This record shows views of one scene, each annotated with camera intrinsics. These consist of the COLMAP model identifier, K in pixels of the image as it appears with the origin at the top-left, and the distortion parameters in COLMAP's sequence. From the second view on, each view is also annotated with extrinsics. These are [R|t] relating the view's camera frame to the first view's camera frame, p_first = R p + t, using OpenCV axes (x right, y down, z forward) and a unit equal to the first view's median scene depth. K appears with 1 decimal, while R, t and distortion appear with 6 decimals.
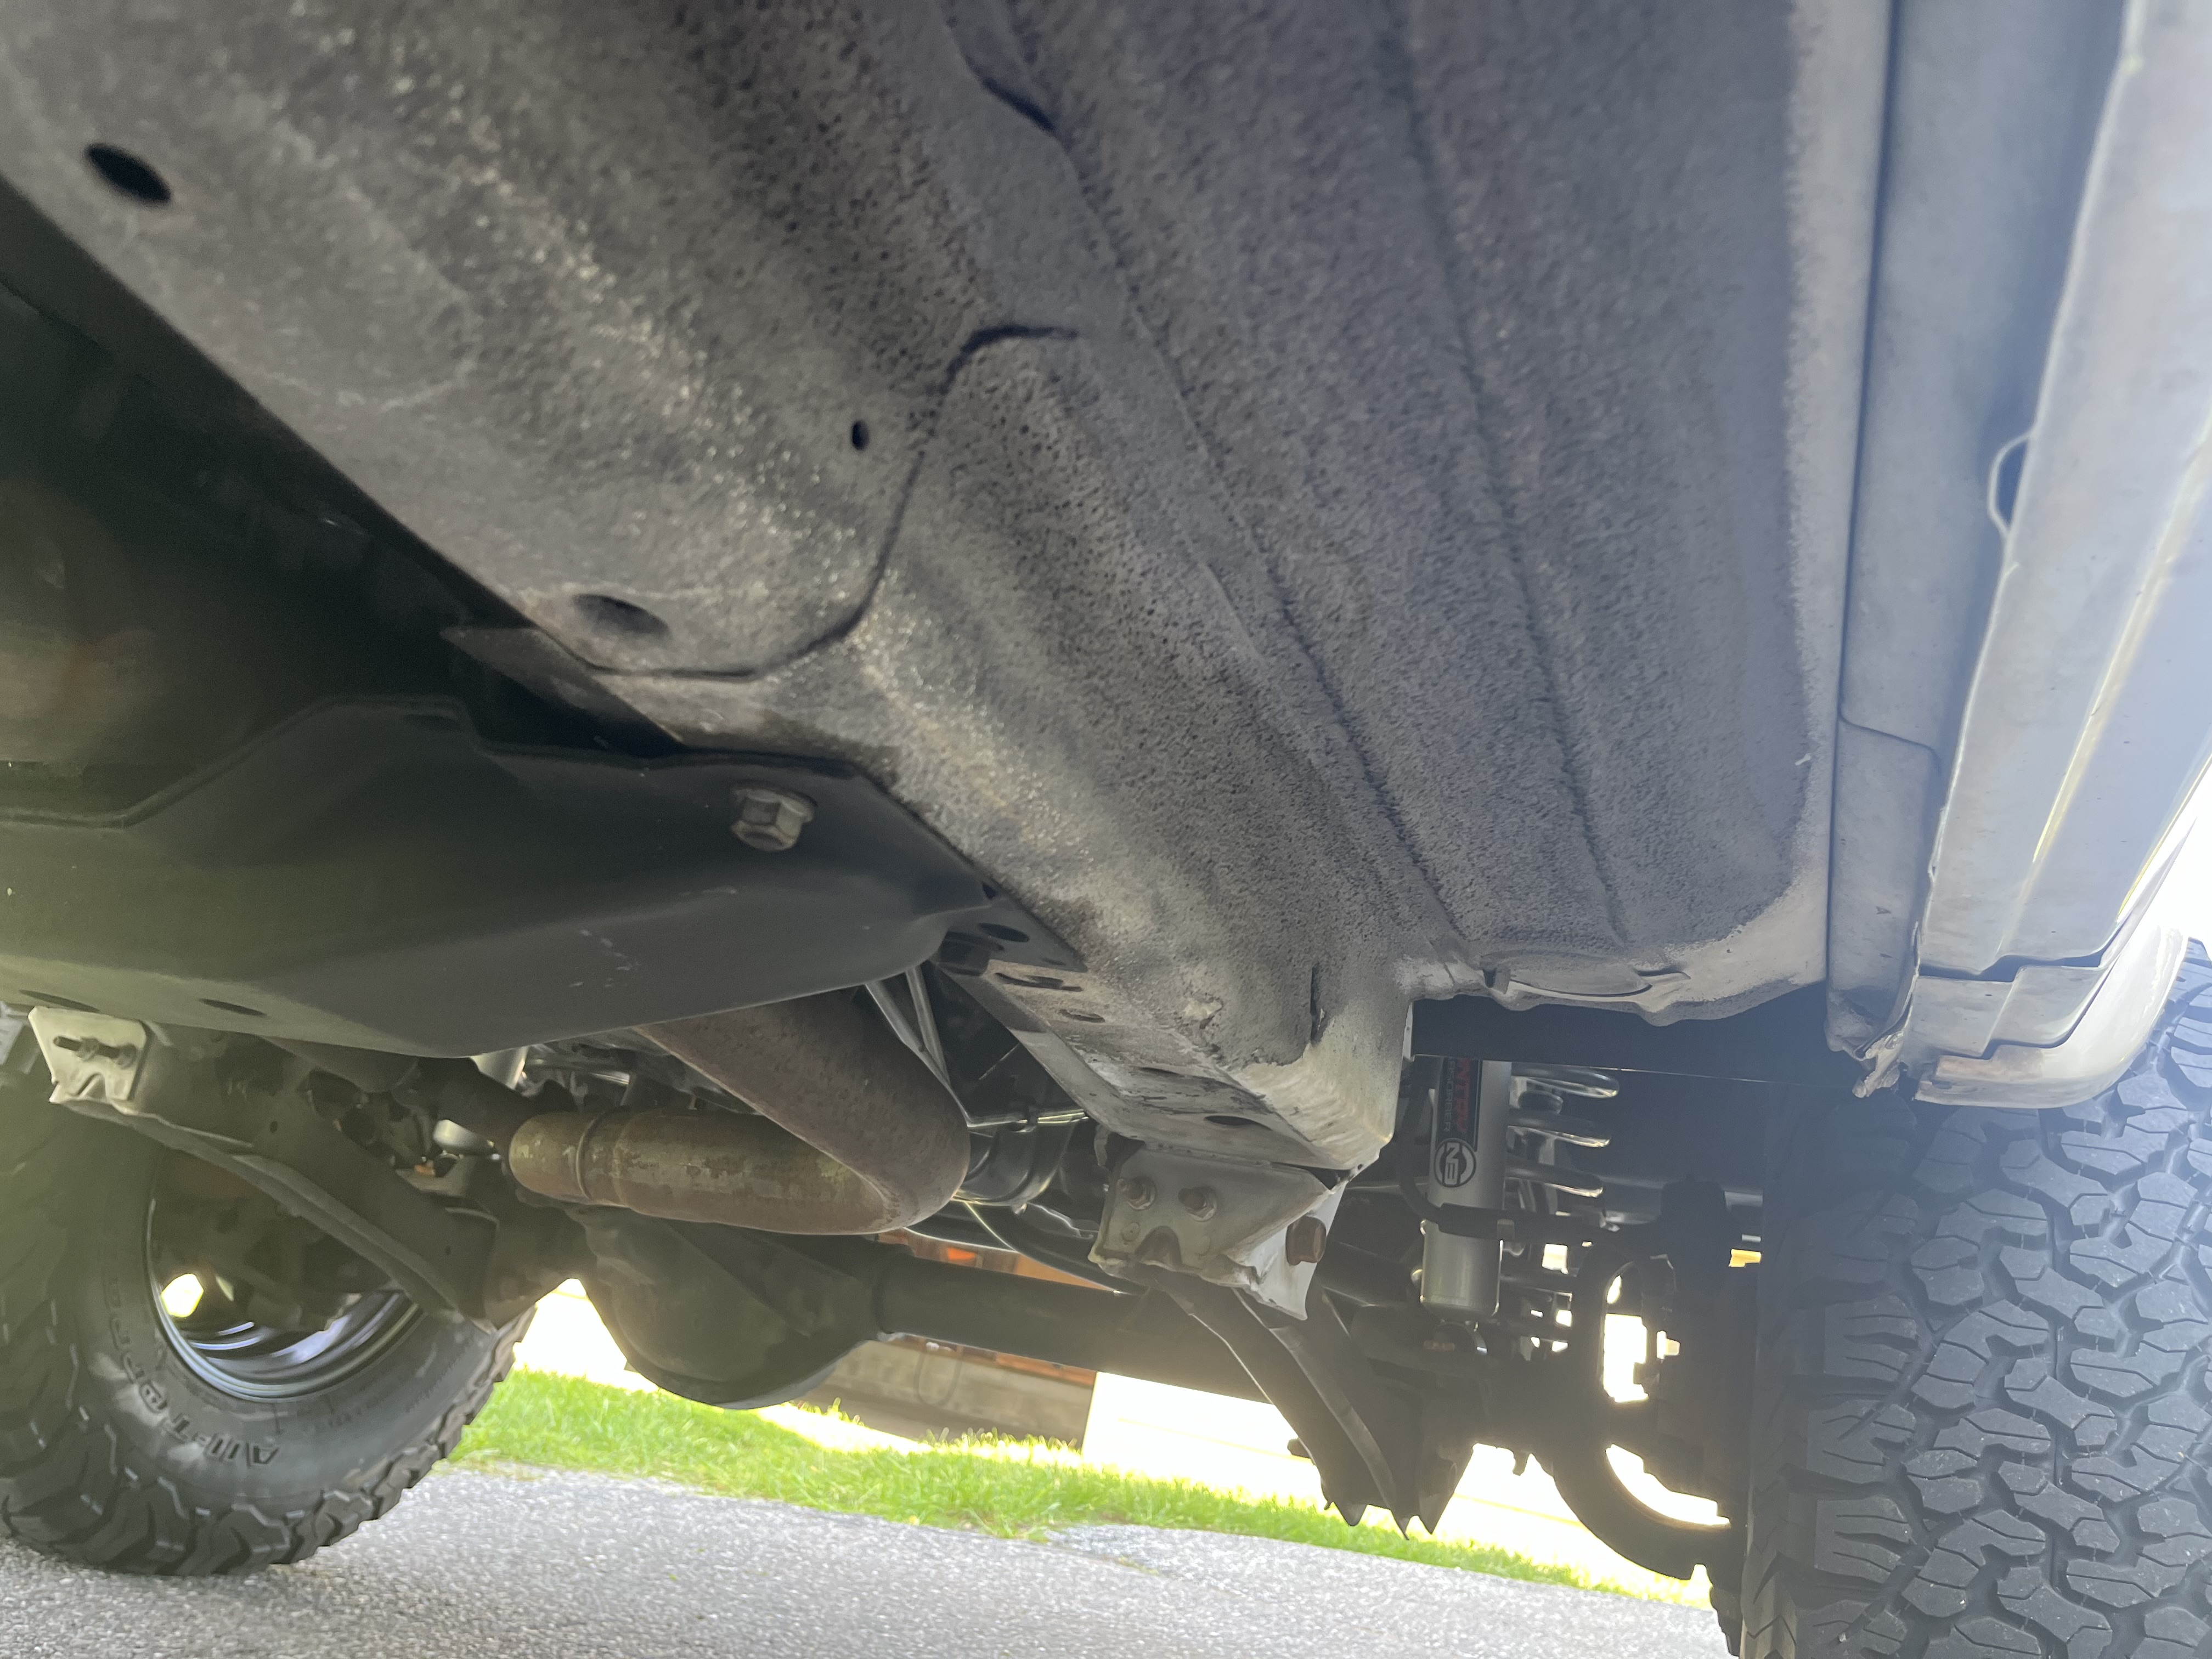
lens RADIAL K [[1705.5, 0, 1106.0], [0, 1705.5, 829.5], [0, 0, 1]] dist [0.044345, -0.089620]
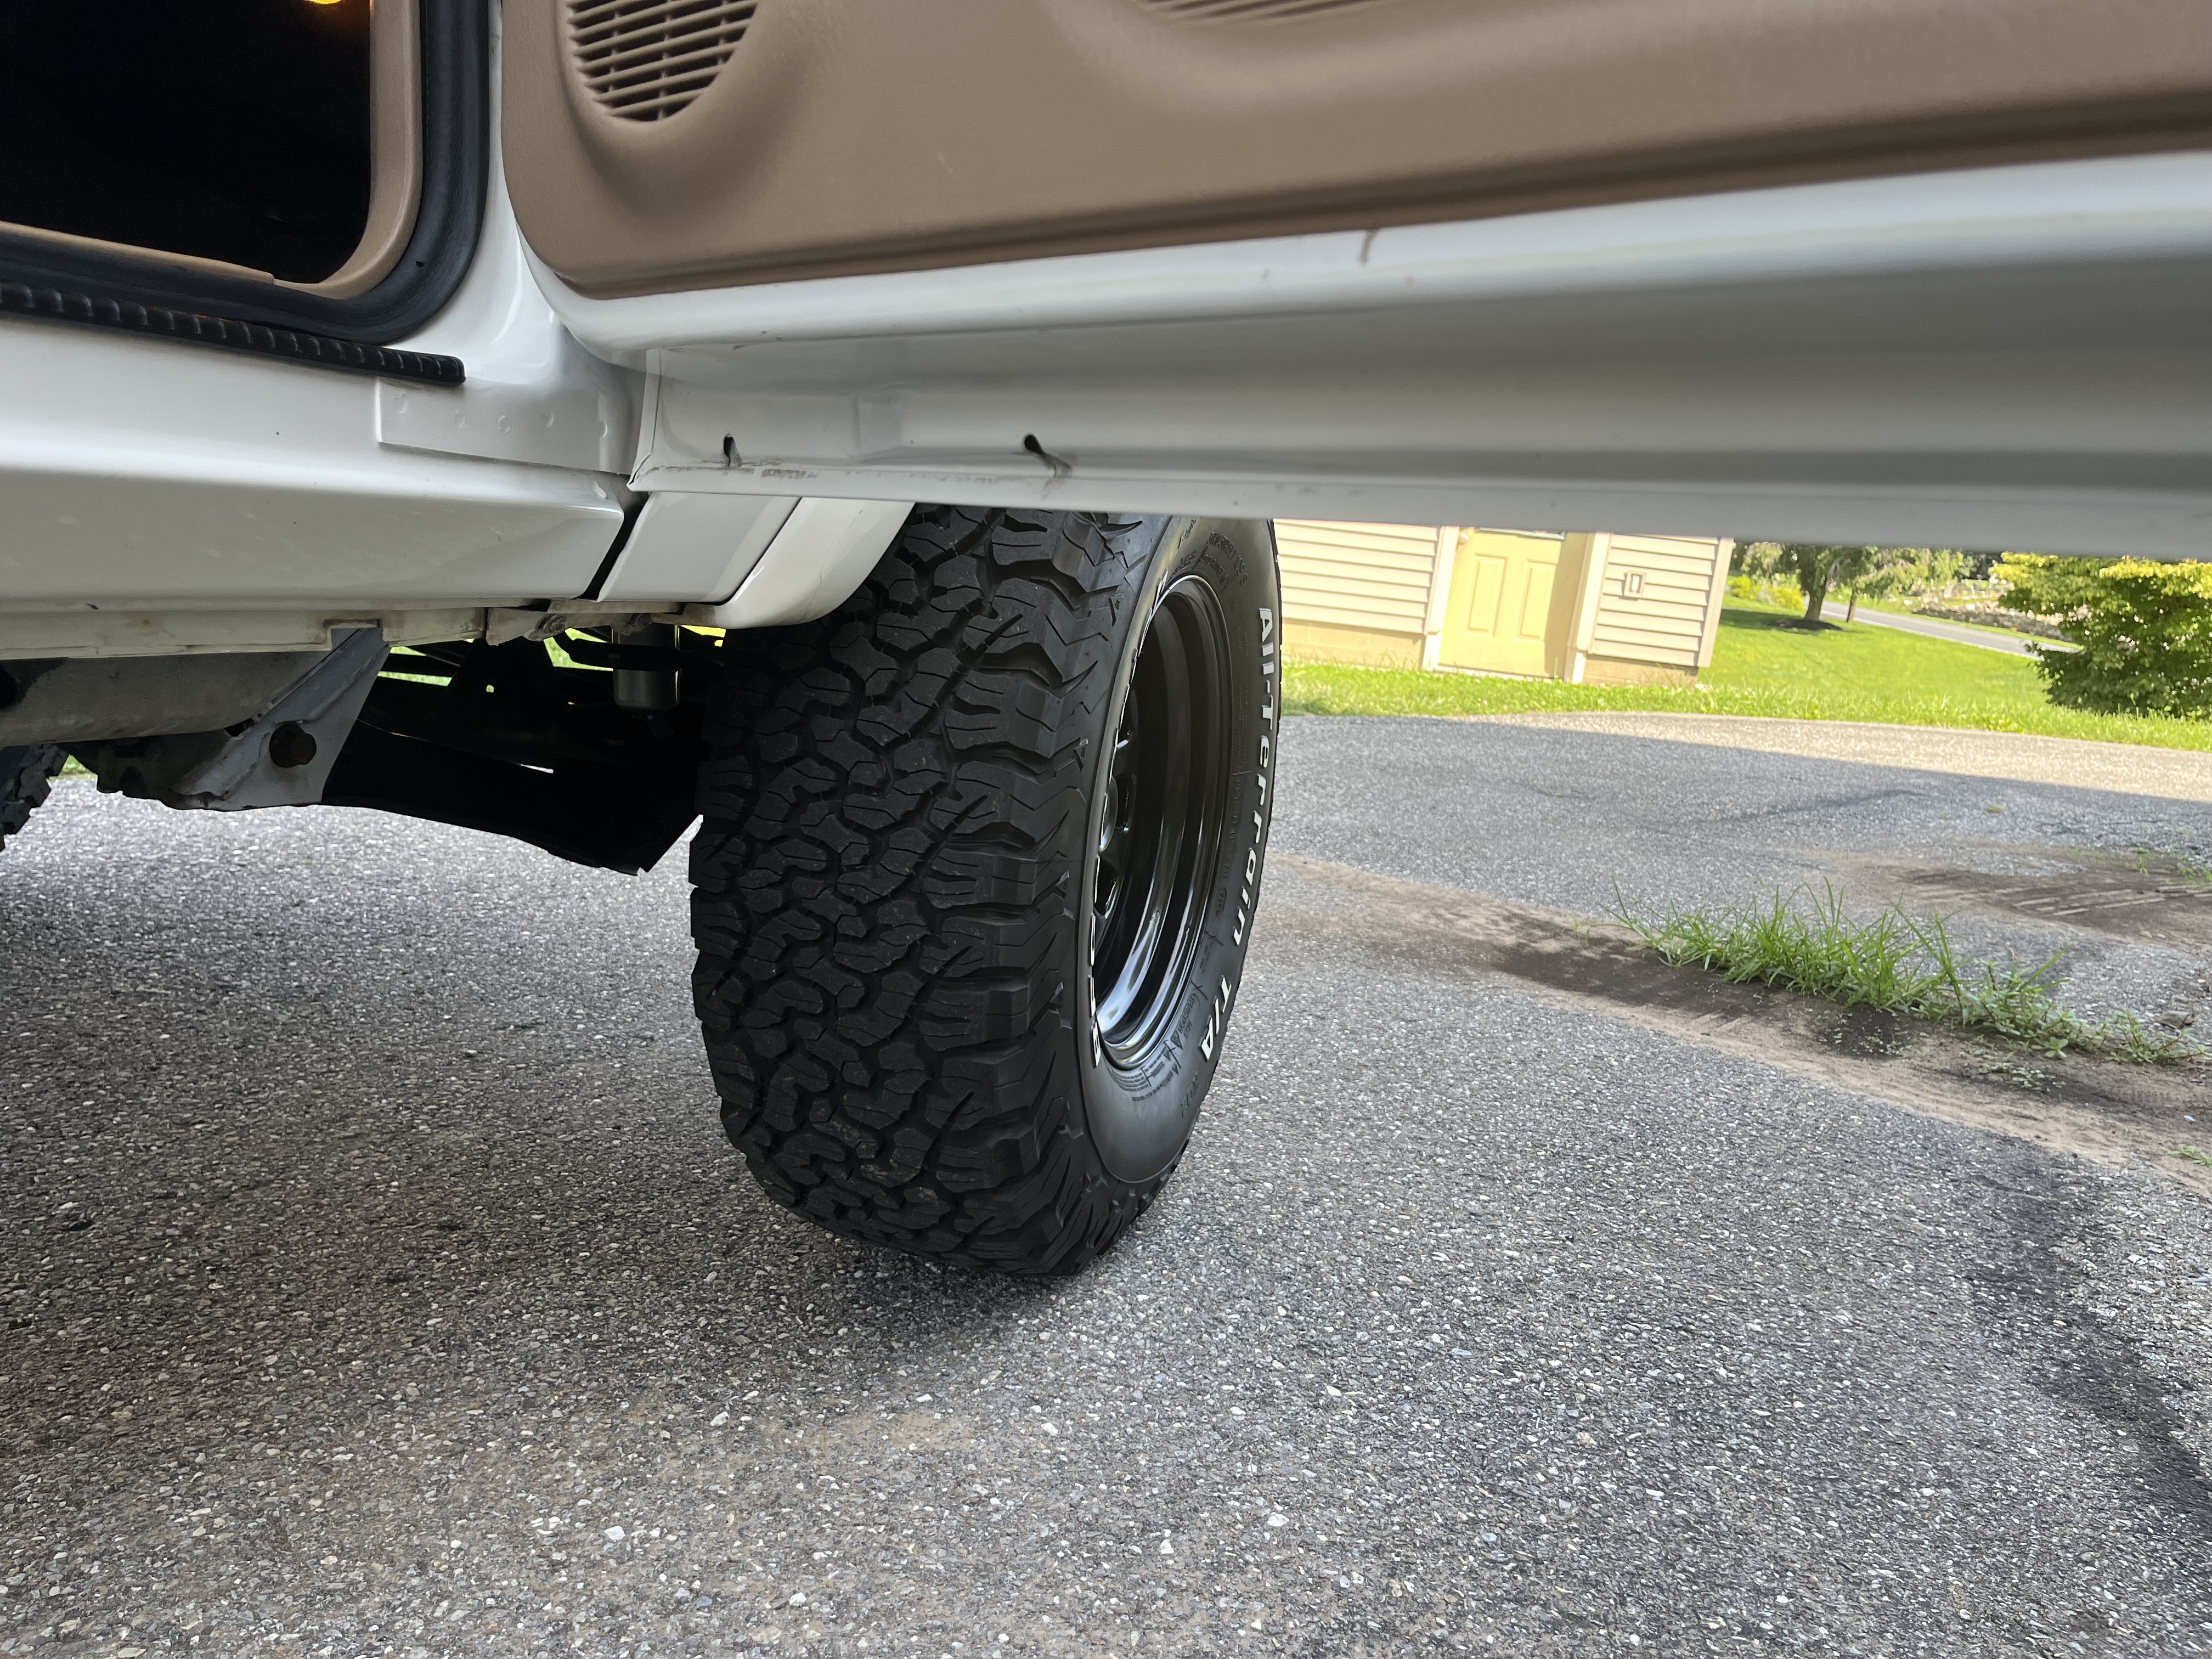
lens RADIAL K [[1682.1, 0, 1118.0], [0, 1682.1, 842.0], [0, 0, 1]] dist [0.048173, -0.071439]
pose [[0.995700, -0.091287, 0.015774, 0.739625], [0.072221, 0.871536, 0.484985, -0.272605], [-0.058020, -0.481760, 0.874380, -0.157234]]
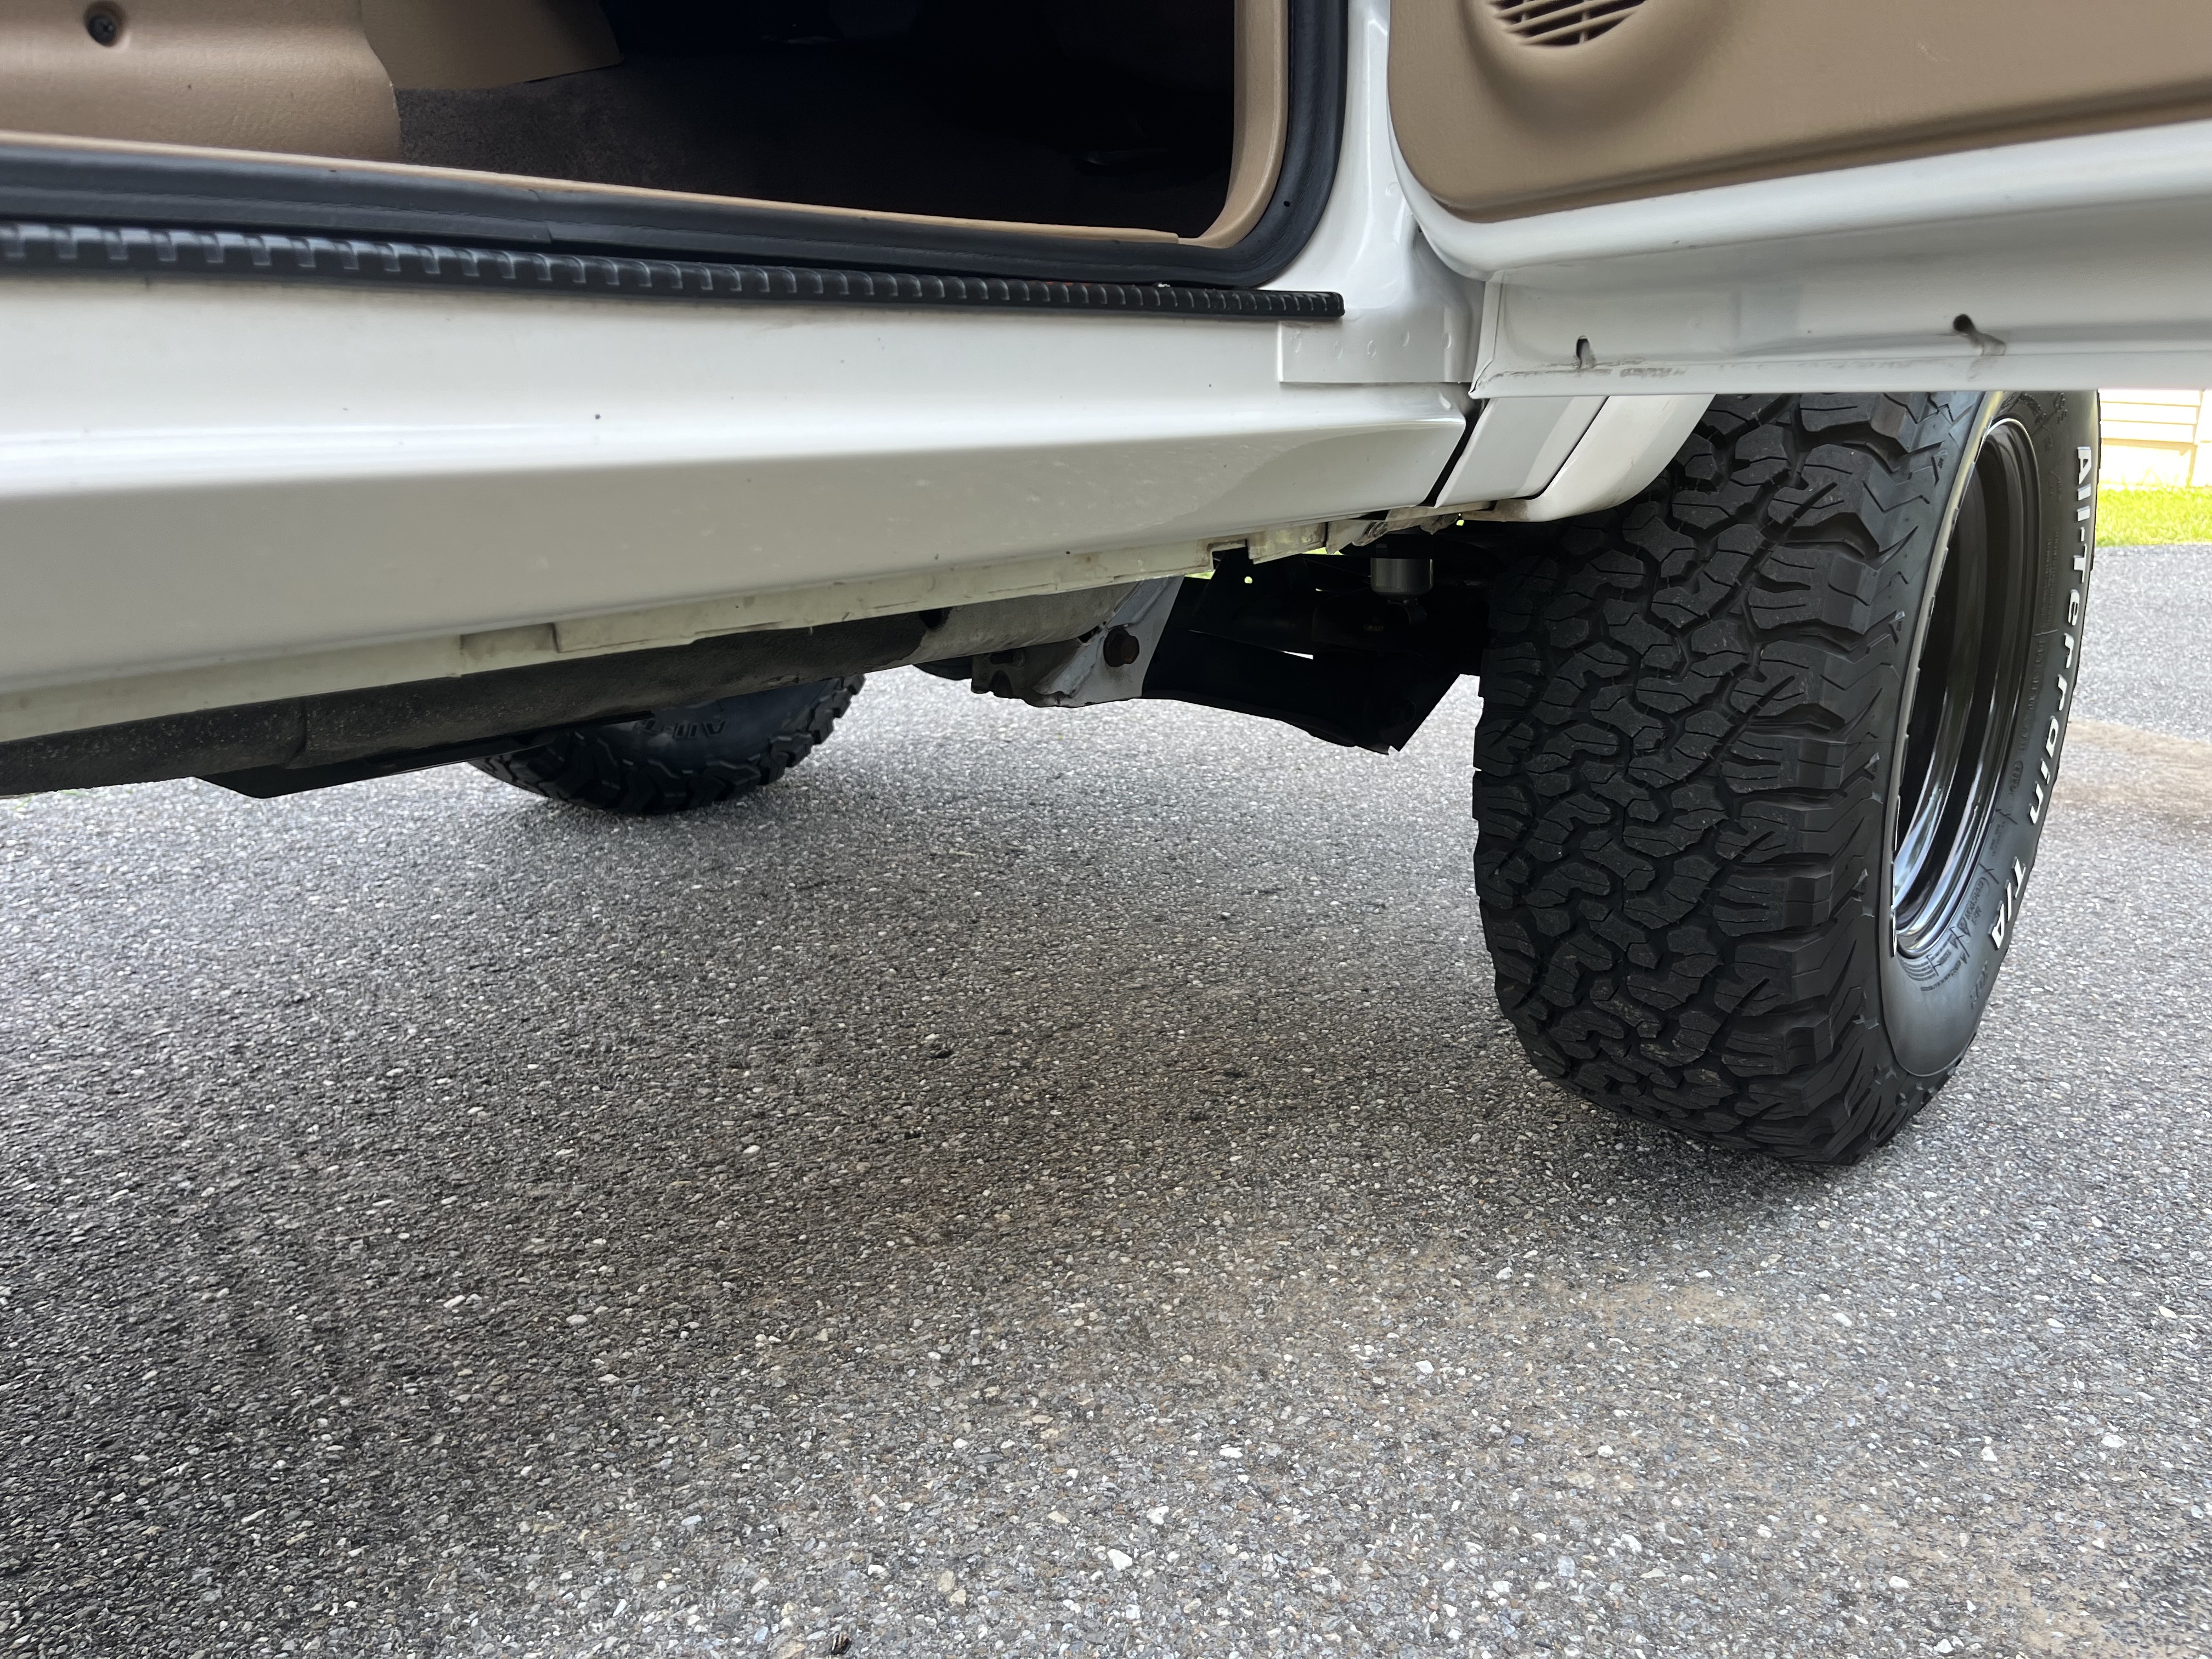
lens RADIAL K [[1682.1, 0, 1118.0], [0, 1682.1, 842.0], [0, 0, 1]] dist [0.048173, -0.071439]
pose [[0.930504, -0.081323, -0.357139, 0.637111], [0.261741, 0.829713, 0.493019, -0.330144], [0.256229, -0.552234, 0.793337, -0.194310]]
